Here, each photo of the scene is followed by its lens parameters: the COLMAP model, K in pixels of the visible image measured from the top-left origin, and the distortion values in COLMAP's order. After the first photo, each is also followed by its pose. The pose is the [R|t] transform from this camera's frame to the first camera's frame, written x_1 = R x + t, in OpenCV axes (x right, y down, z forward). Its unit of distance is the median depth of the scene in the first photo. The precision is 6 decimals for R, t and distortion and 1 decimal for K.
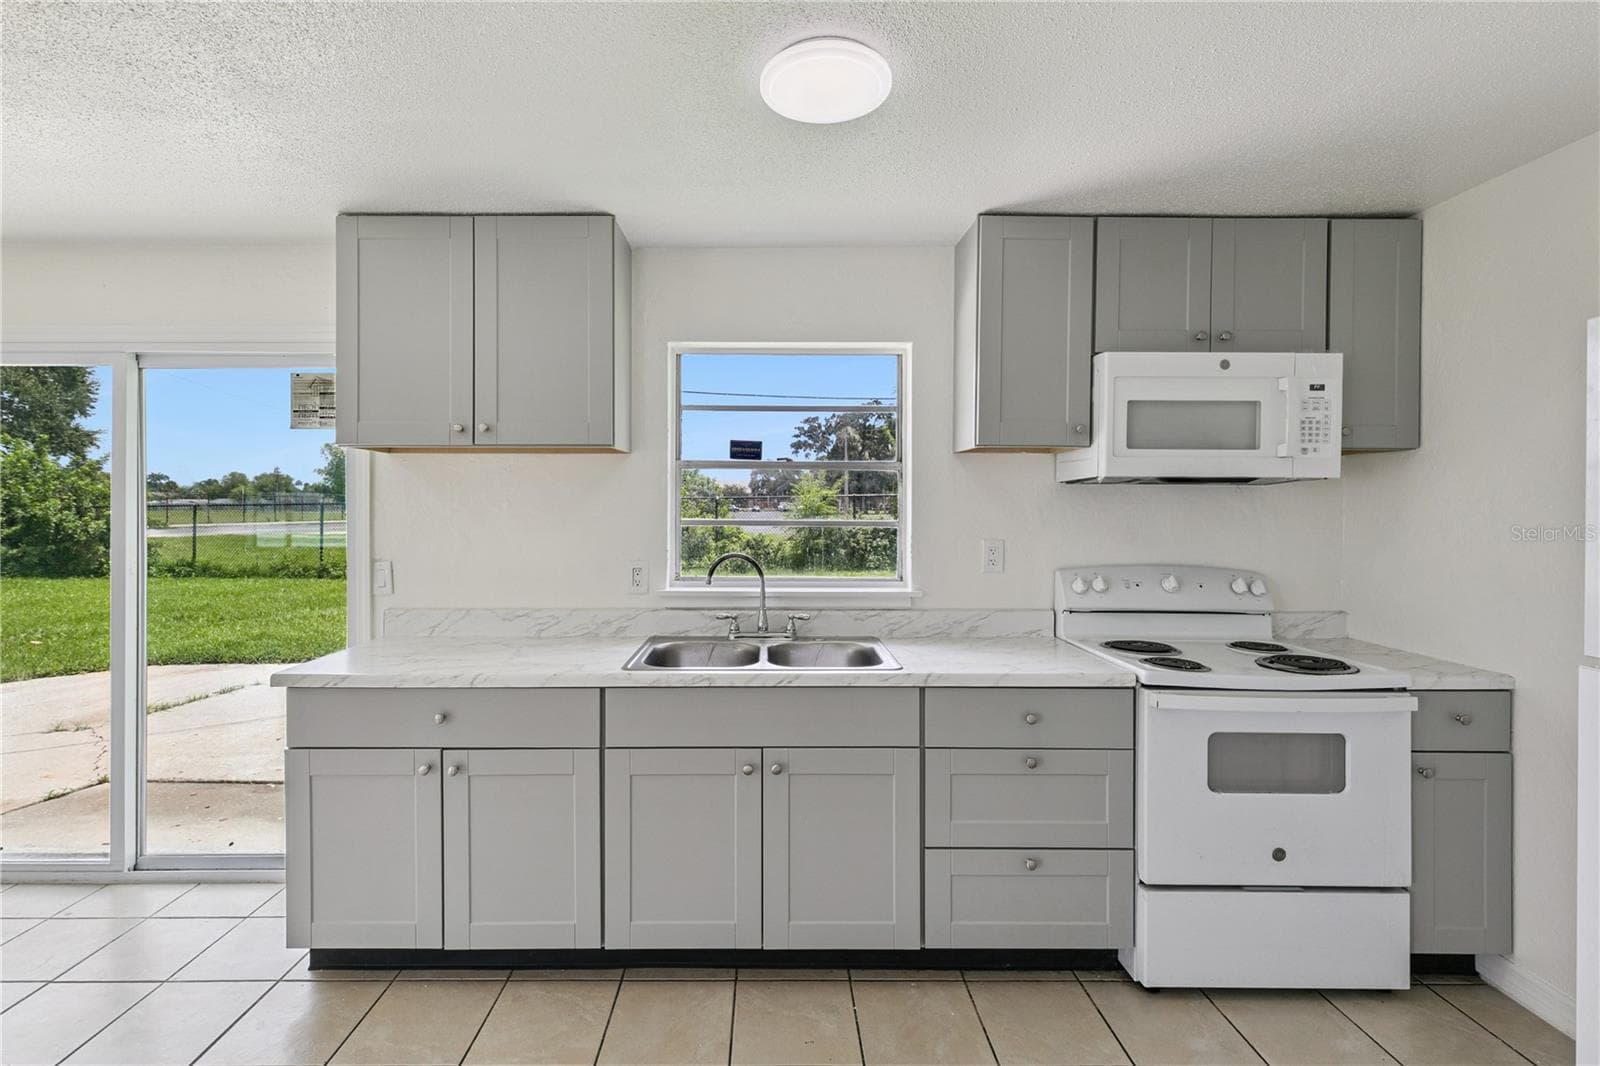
lens RADIAL K [[736.3, 0, 768.6], [0, 736.3, 509.7], [0, 0, 1]] dist [0.003054, -0.000167]
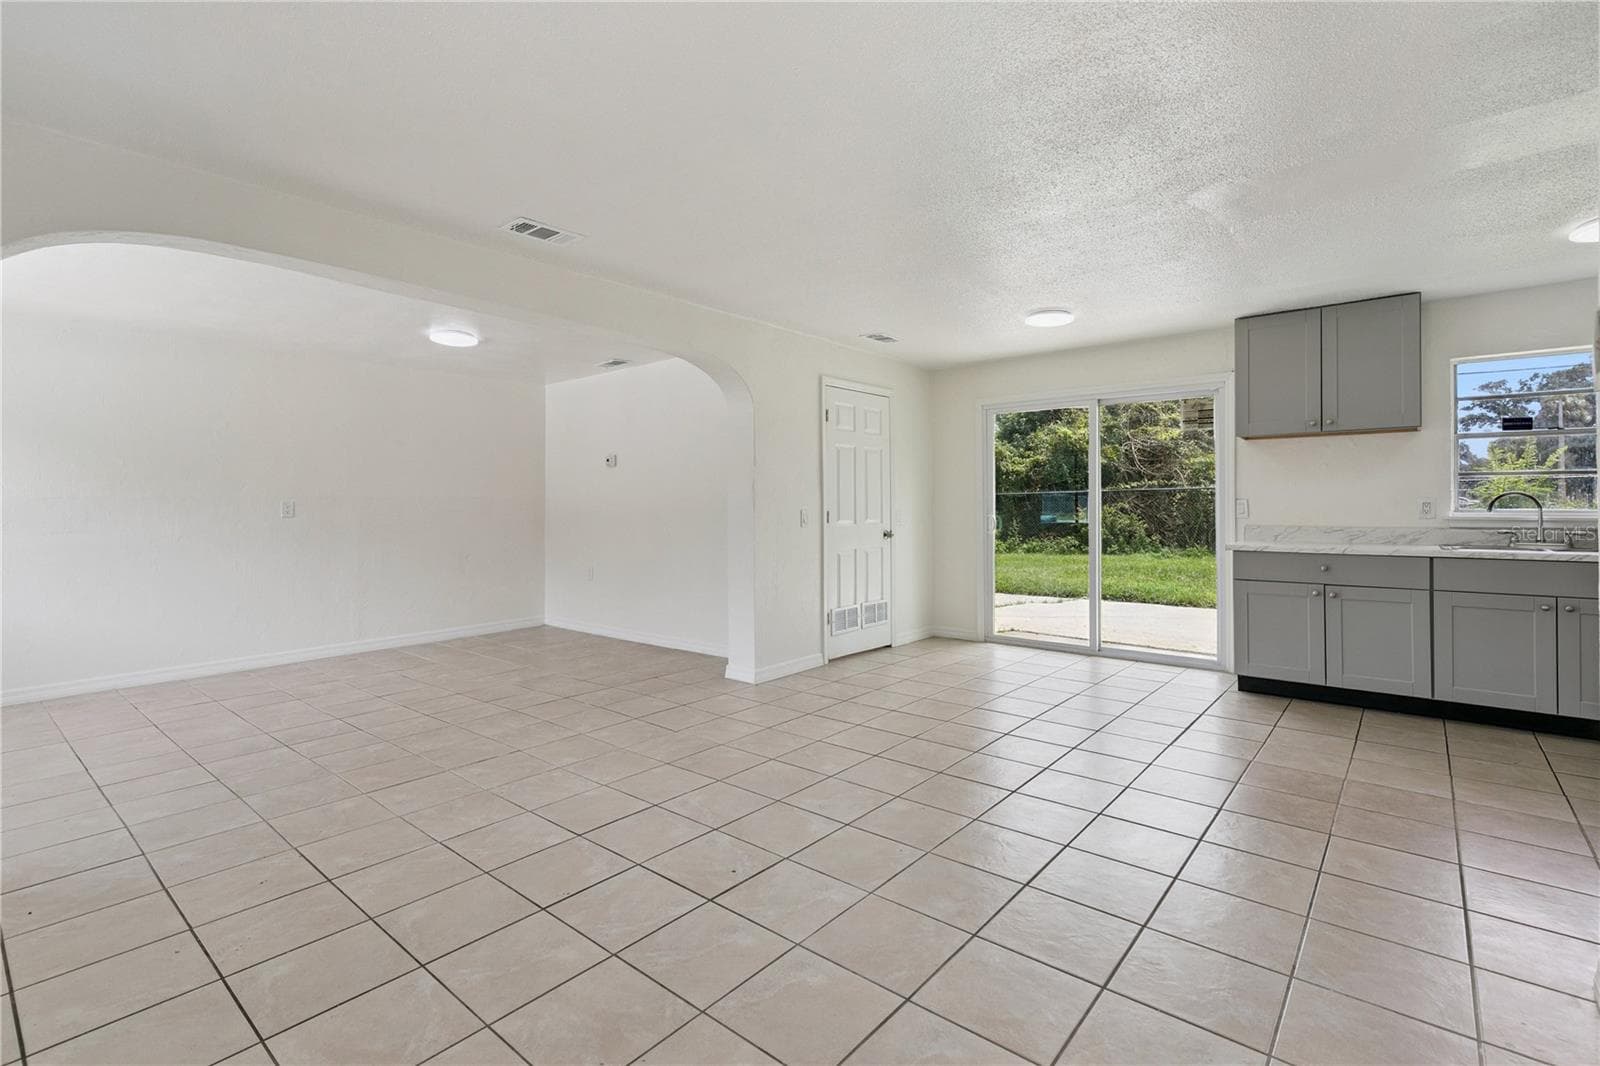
lens RADIAL K [[731.4, 0, 796.7], [0, 731.4, 502.5], [0, 0, 1]] dist [0.001739, 0.000281]
pose [[0.765254, -0.005900, -0.643701, -0.228328], [0.001309, 0.999970, -0.007609, 0.101538], [0.643727, 0.004981, 0.765239, -1.245530]]
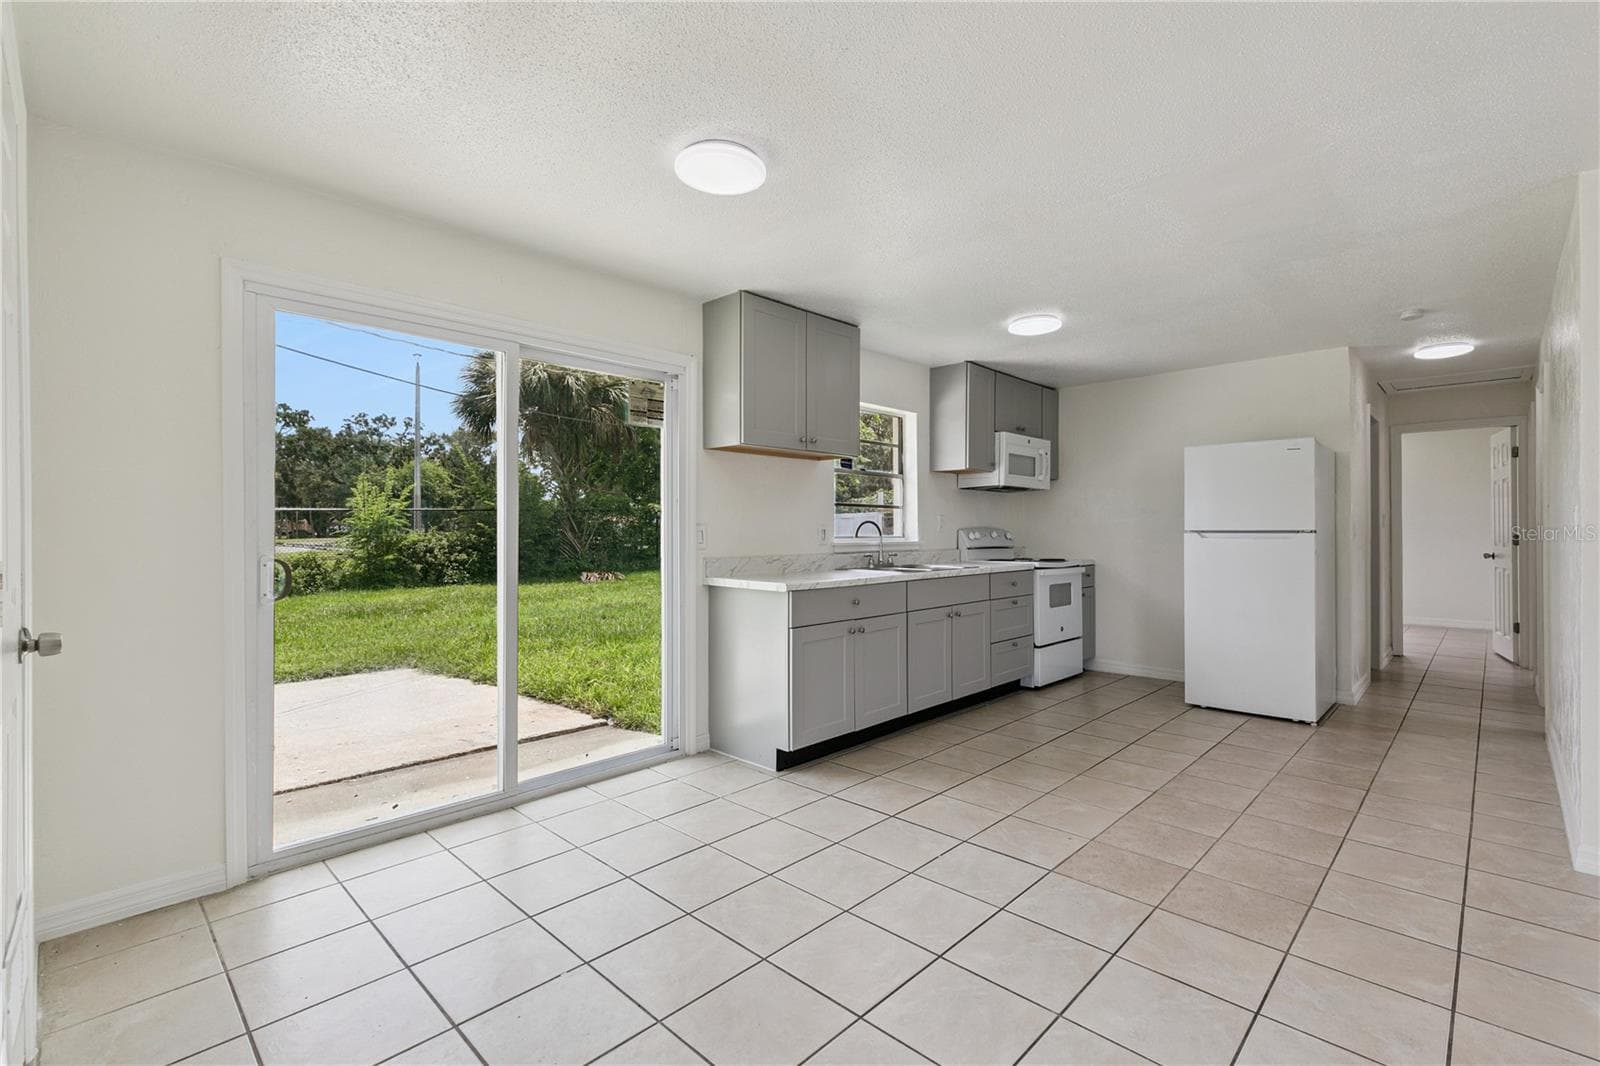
lens RADIAL K [[719.8, 0, 804.5], [0, 719.8, 529.9], [0, 0, 1]] dist [0.011667, 0.000097]
pose [[0.690684, -0.002082, 0.723154, -1.571254], [0.006524, 0.999973, -0.003353, 0.096586], [-0.723127, 0.007034, 0.690679, -0.108943]]
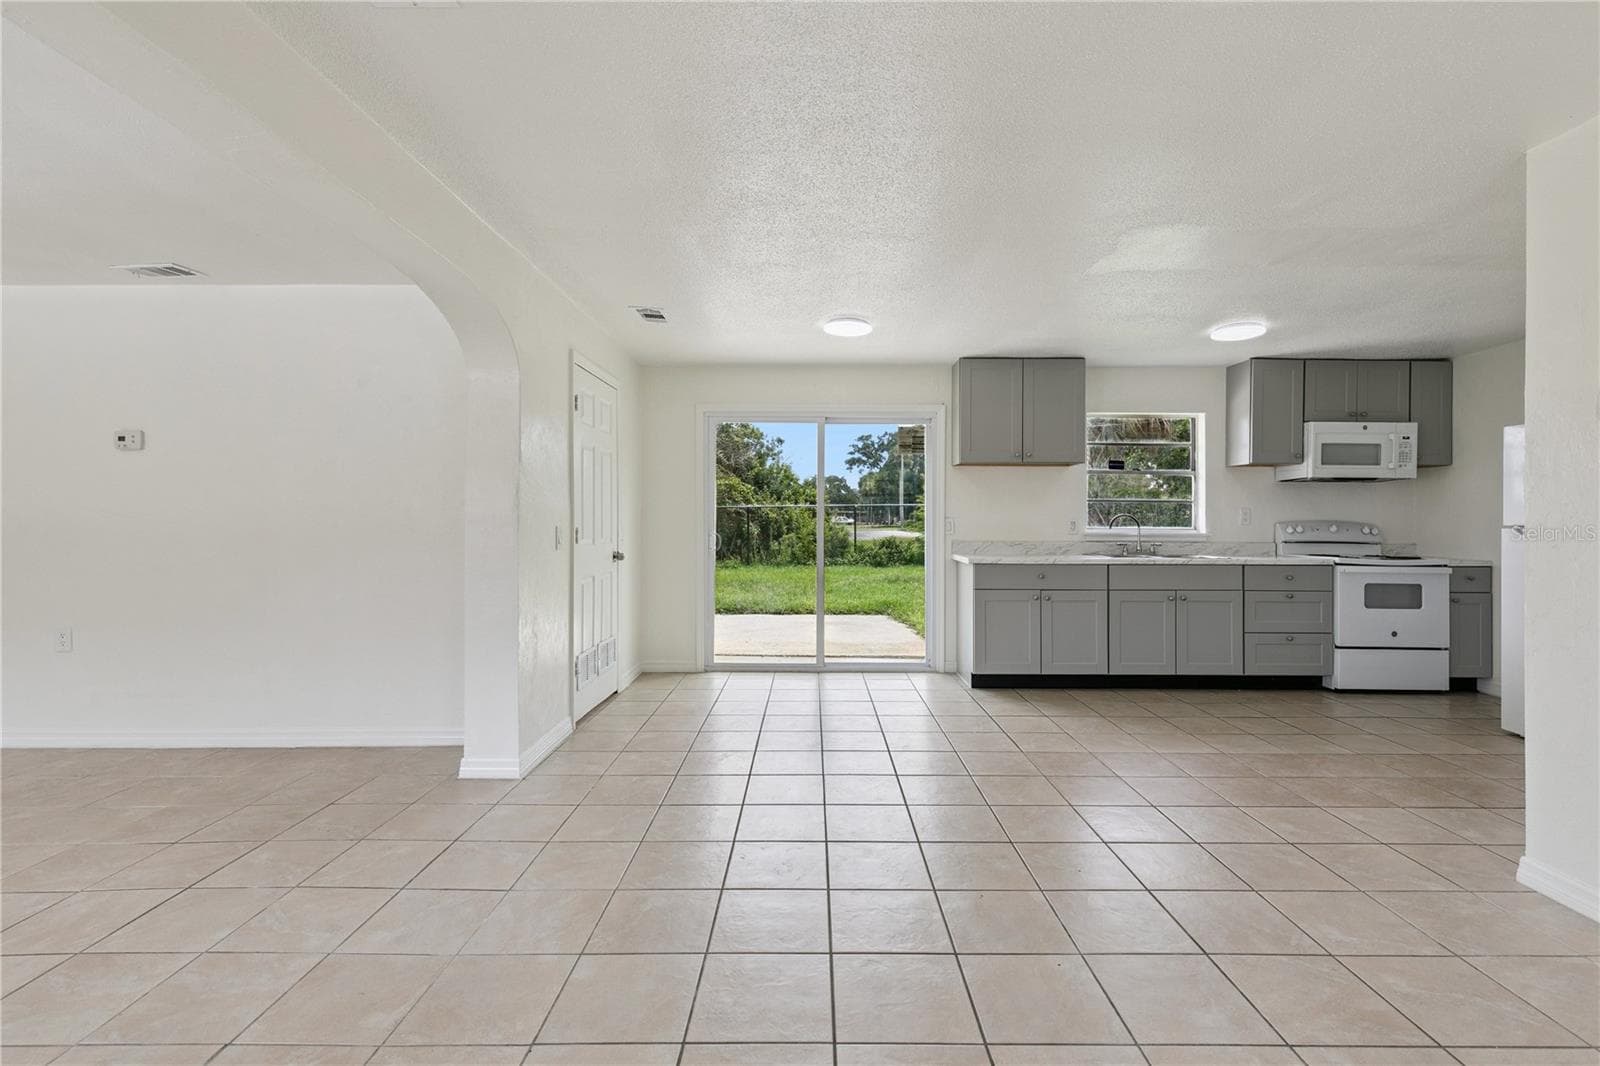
lens RADIAL K [[719.2, 0, 809.0], [0, 719.2, 517.5], [0, 0, 1]] dist [0.003672, 0.000046]
pose [[0.999993, 0.003220, 0.001663, -1.046252], [-0.003204, 0.999948, -0.009710, 0.101094], [-0.001694, 0.009705, 0.999951, -1.155826]]
